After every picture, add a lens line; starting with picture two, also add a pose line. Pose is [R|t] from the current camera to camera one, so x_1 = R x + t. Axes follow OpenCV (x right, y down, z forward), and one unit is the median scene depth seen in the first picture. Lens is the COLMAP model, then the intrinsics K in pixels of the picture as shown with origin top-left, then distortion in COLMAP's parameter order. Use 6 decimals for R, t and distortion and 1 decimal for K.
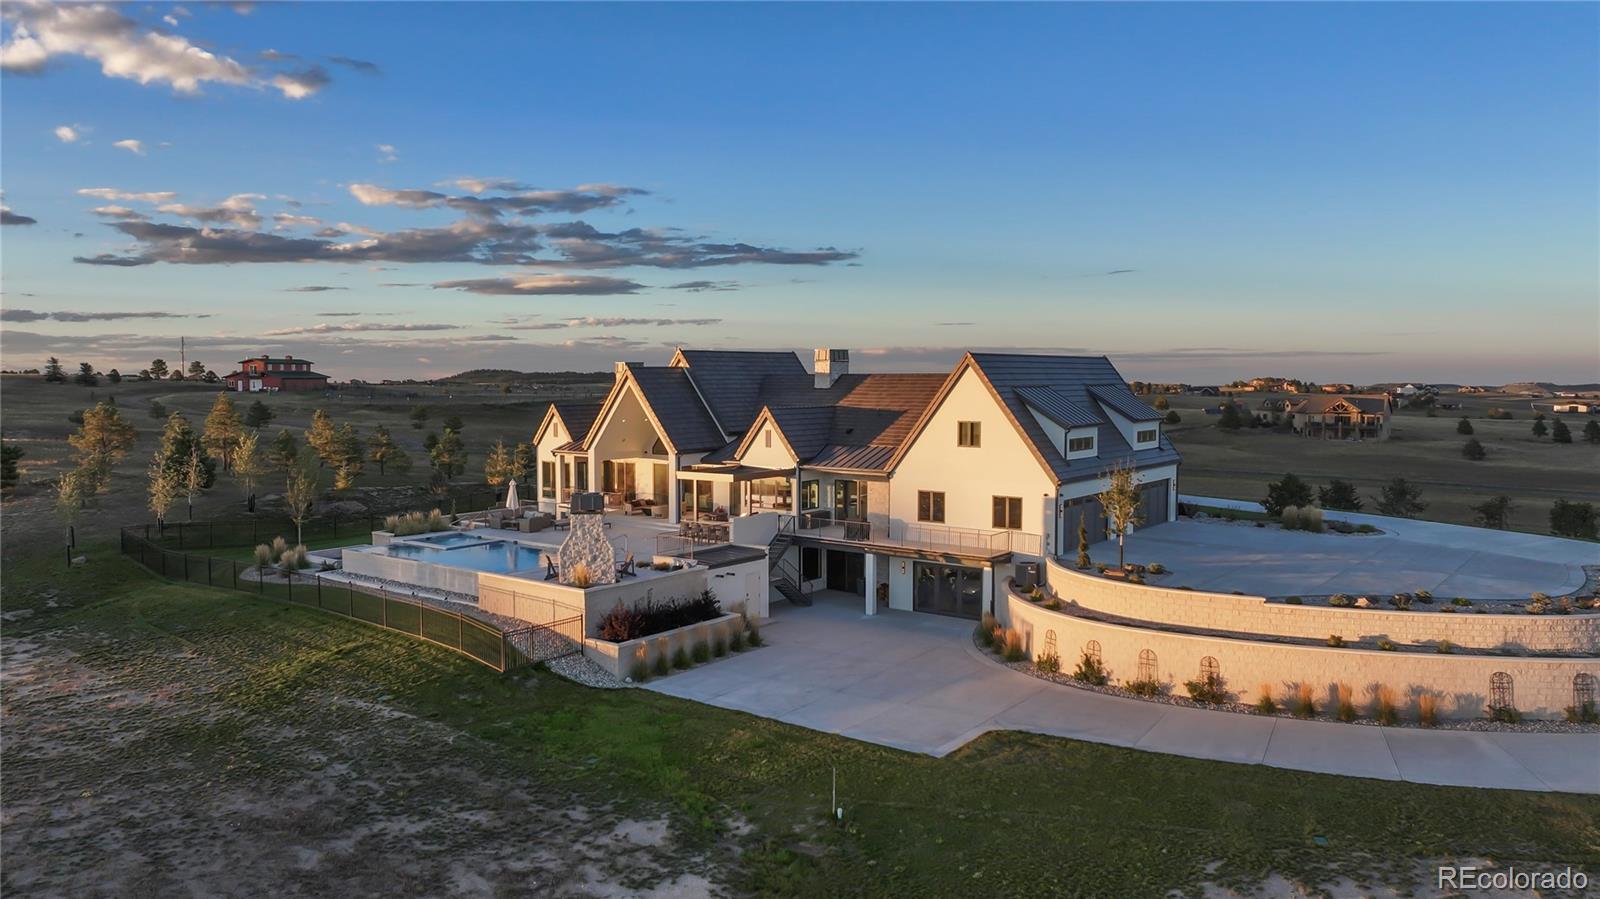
lens RADIAL K [[1144.9, 0, 800.0], [0, 1144.9, 449.5], [0, 0, 1]] dist [-0.001122, 0.013047]
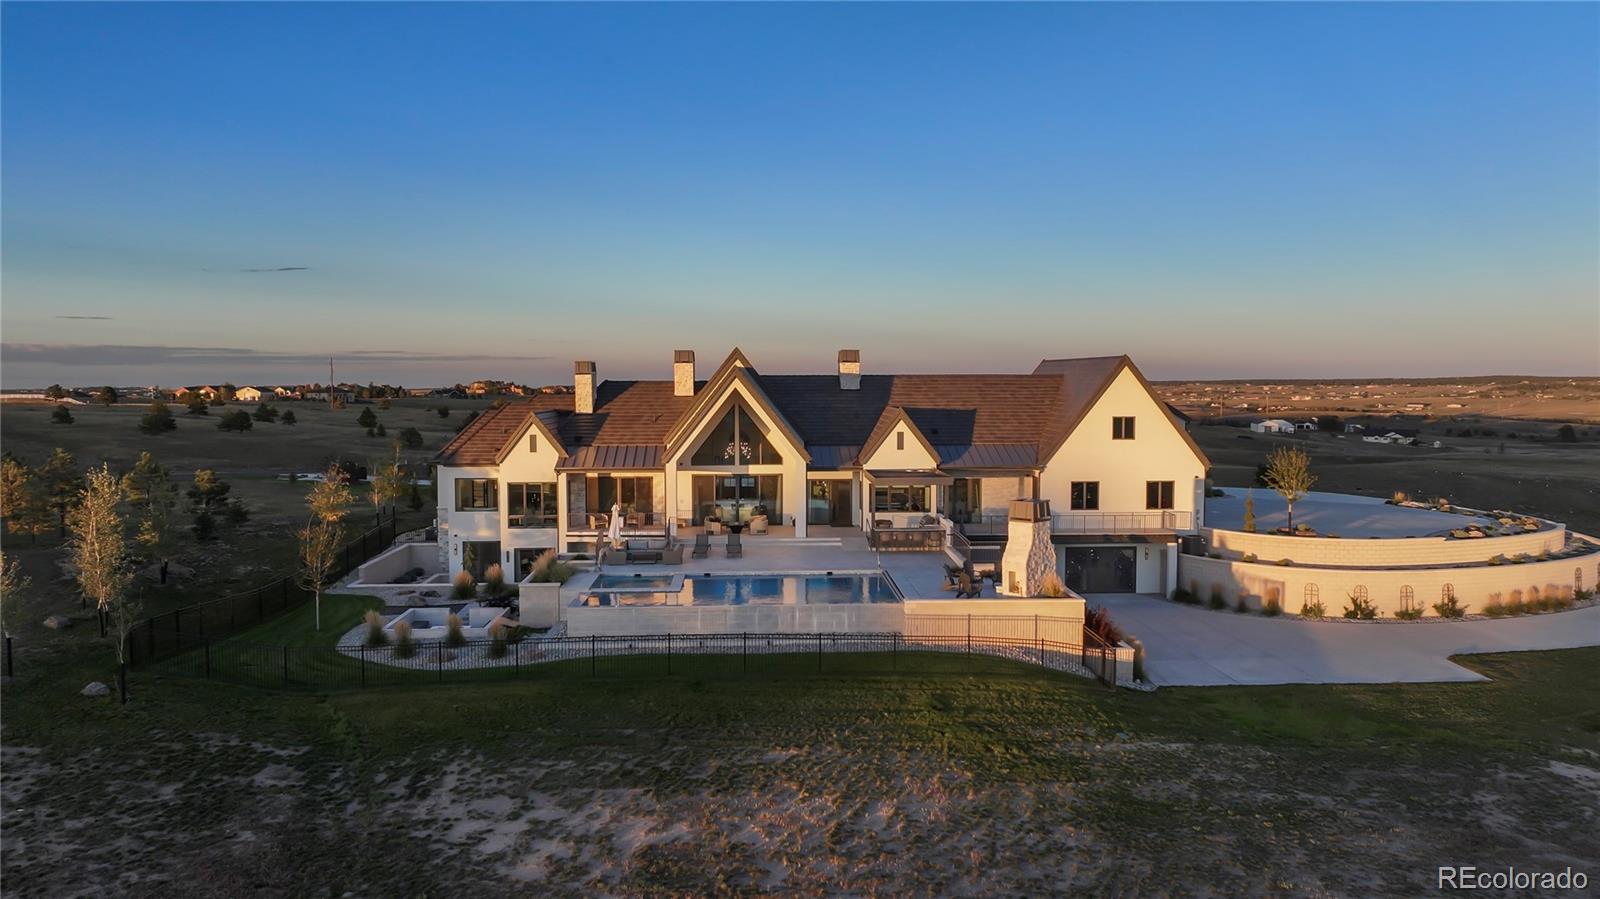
lens RADIAL K [[1144.9, 0, 800.0], [0, 1144.9, 449.5], [0, 0, 1]] dist [-0.001122, 0.013047]
pose [[0.755112, -0.040525, 0.654342, -0.858682], [0.042313, 0.999019, 0.013042, -0.021290], [-0.654229, 0.017839, 0.756086, 0.370768]]
